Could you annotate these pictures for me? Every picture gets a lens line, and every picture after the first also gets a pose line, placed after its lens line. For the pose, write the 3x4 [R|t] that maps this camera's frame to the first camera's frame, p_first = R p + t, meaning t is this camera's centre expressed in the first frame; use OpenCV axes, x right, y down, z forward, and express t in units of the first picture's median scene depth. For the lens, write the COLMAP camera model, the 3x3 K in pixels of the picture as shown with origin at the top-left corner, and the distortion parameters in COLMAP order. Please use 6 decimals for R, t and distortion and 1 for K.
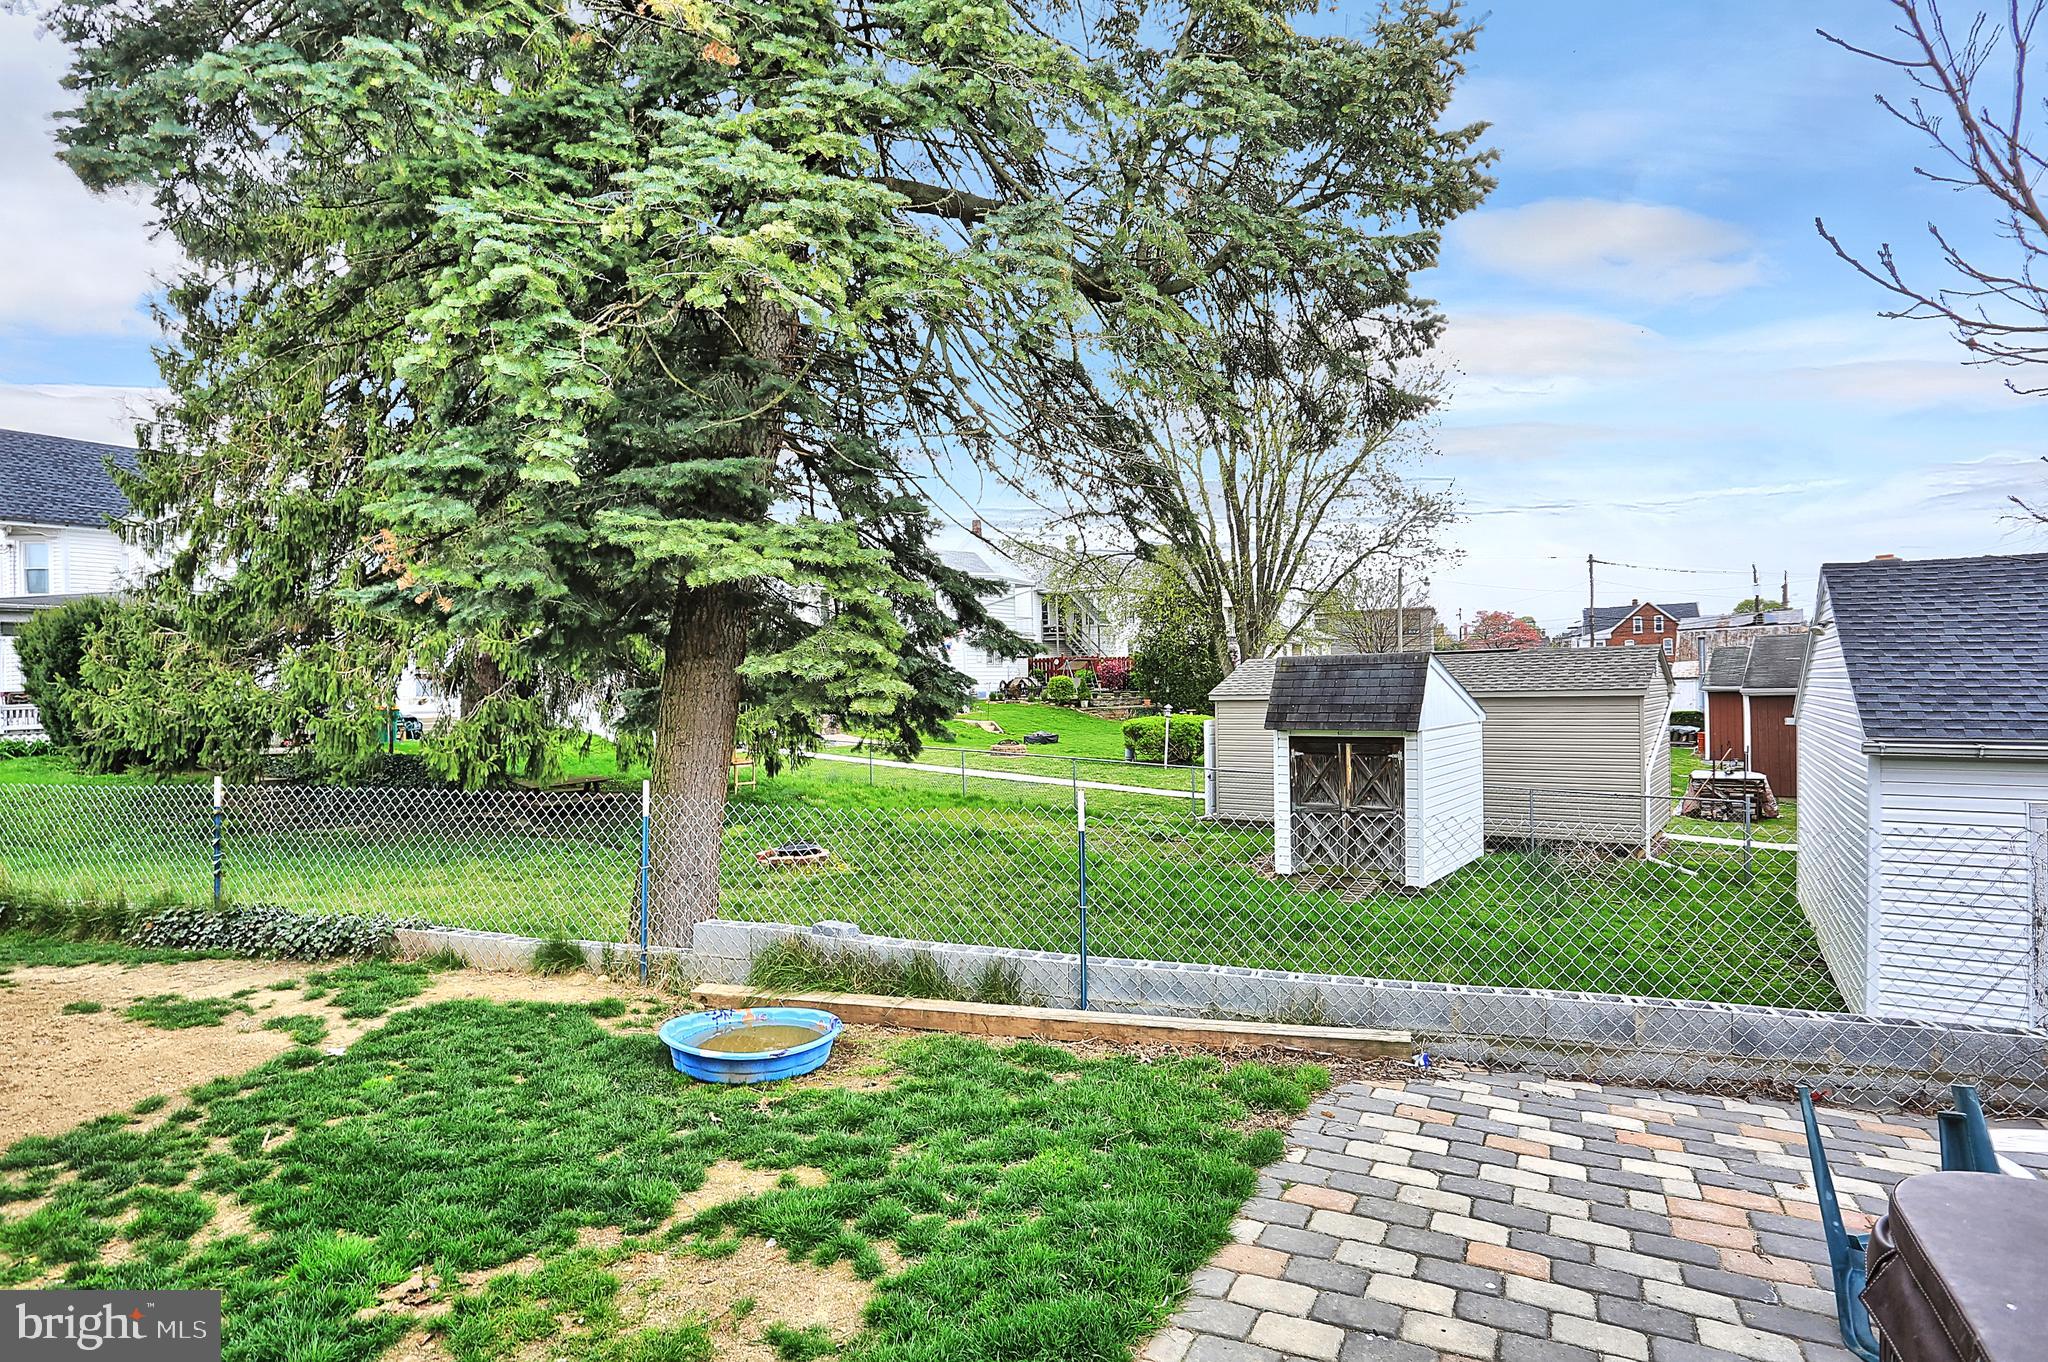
lens RADIAL K [[1034.4, 0, 1031.9], [0, 1034.4, 678.5], [0, 0, 1]] dist [-0.069846, 0.031503]
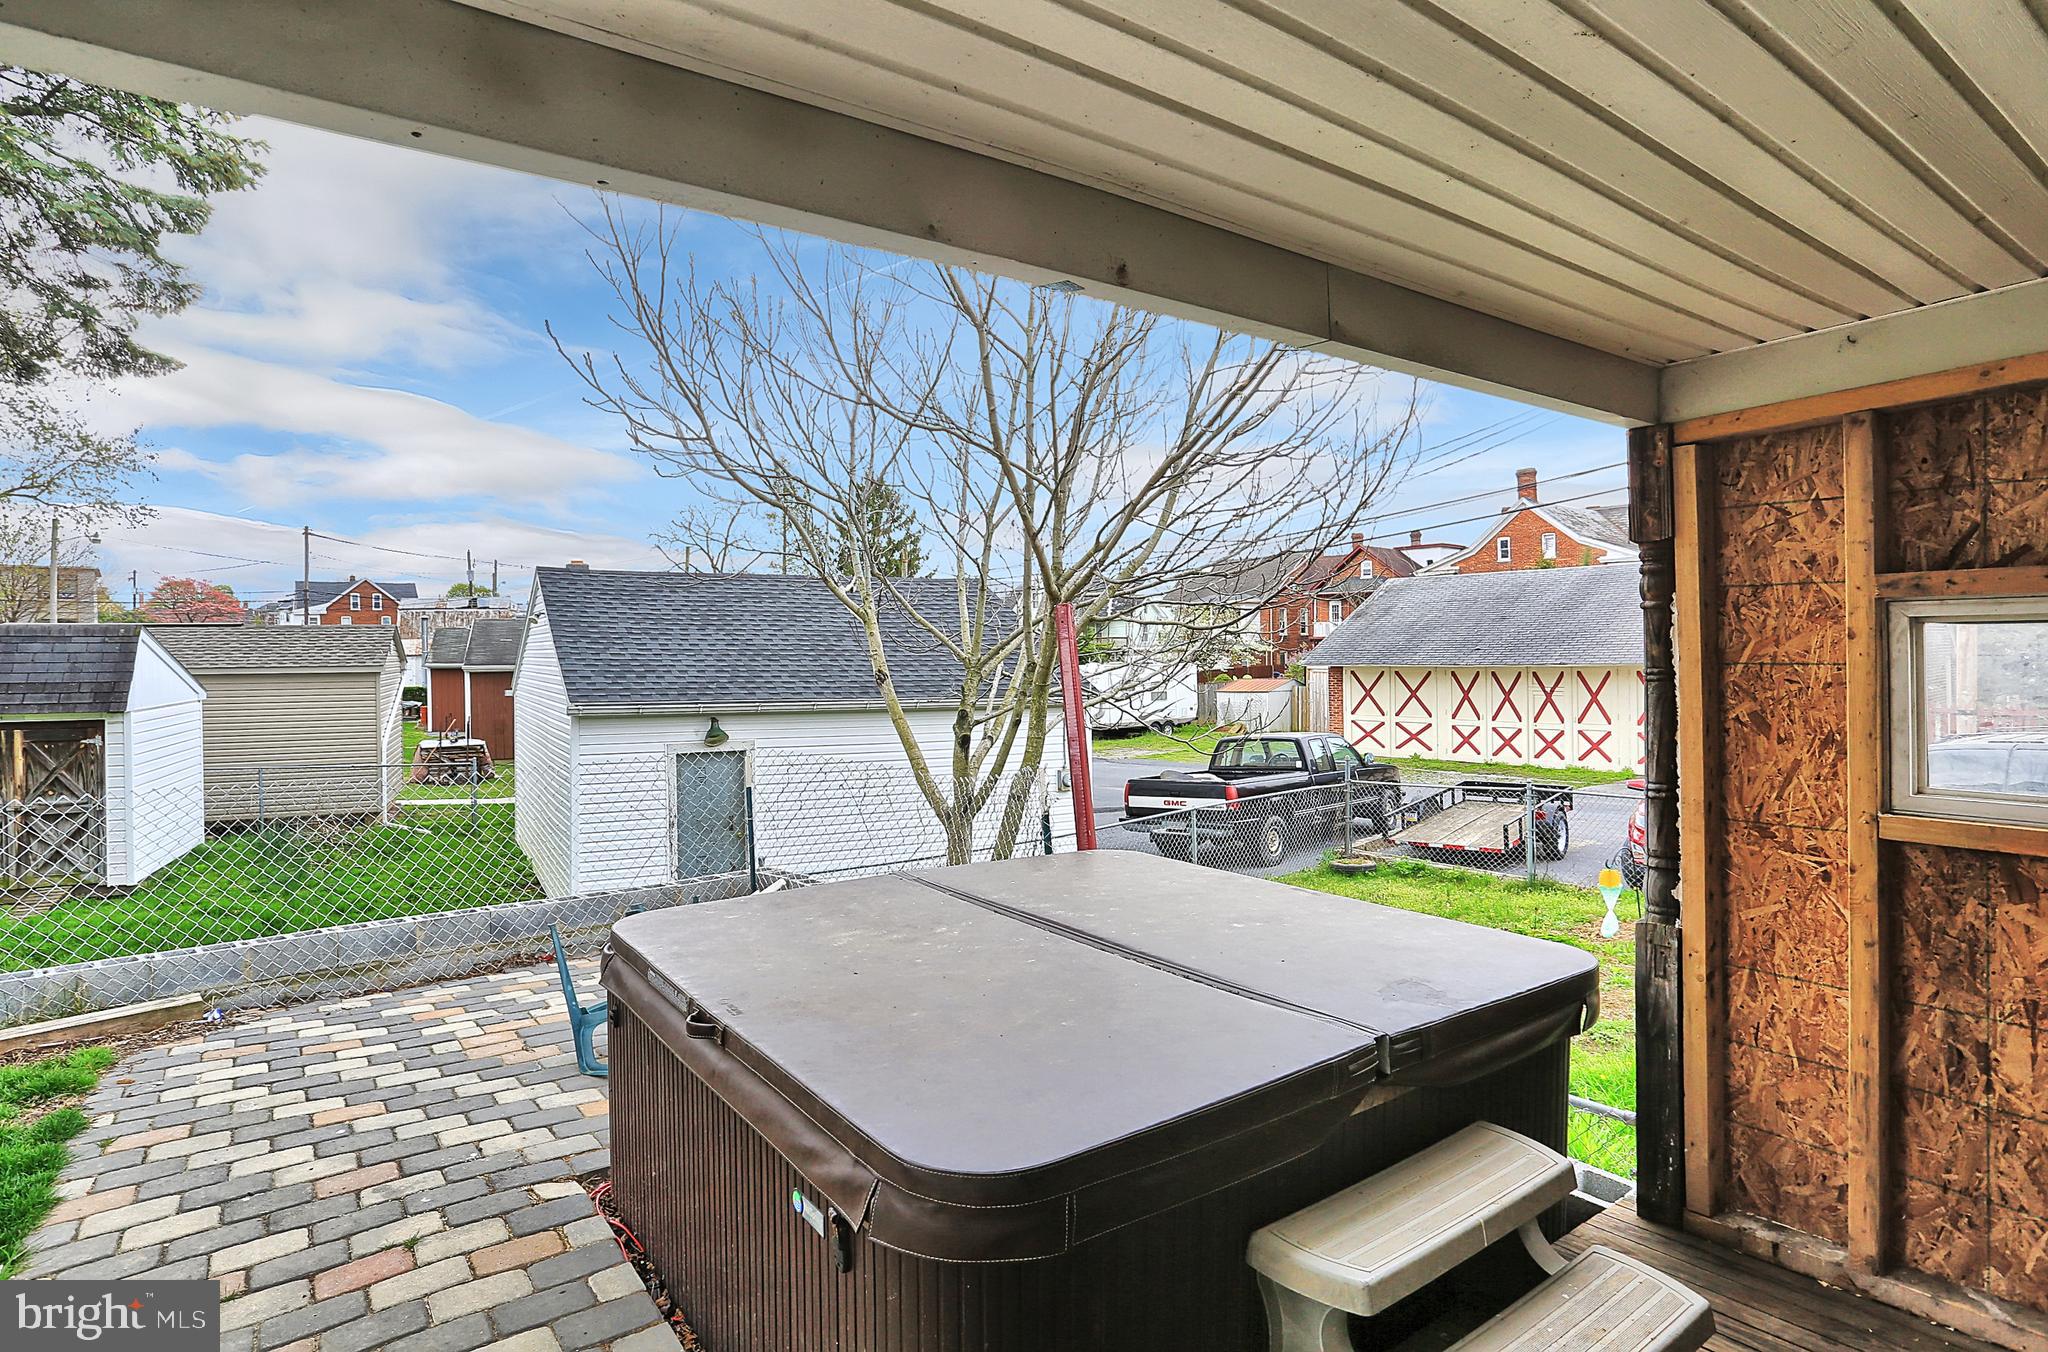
lens RADIAL K [[1007.5, 0, 1024.0], [0, 1007.5, 676.0], [0, 0, 1]] dist [0.030808, 0.001772]
pose [[0.428464, -0.006892, 0.903533, -0.150369], [-0.010500, 0.999865, 0.012606, 0.000583], [-0.903498, -0.014889, 0.428334, -0.144874]]
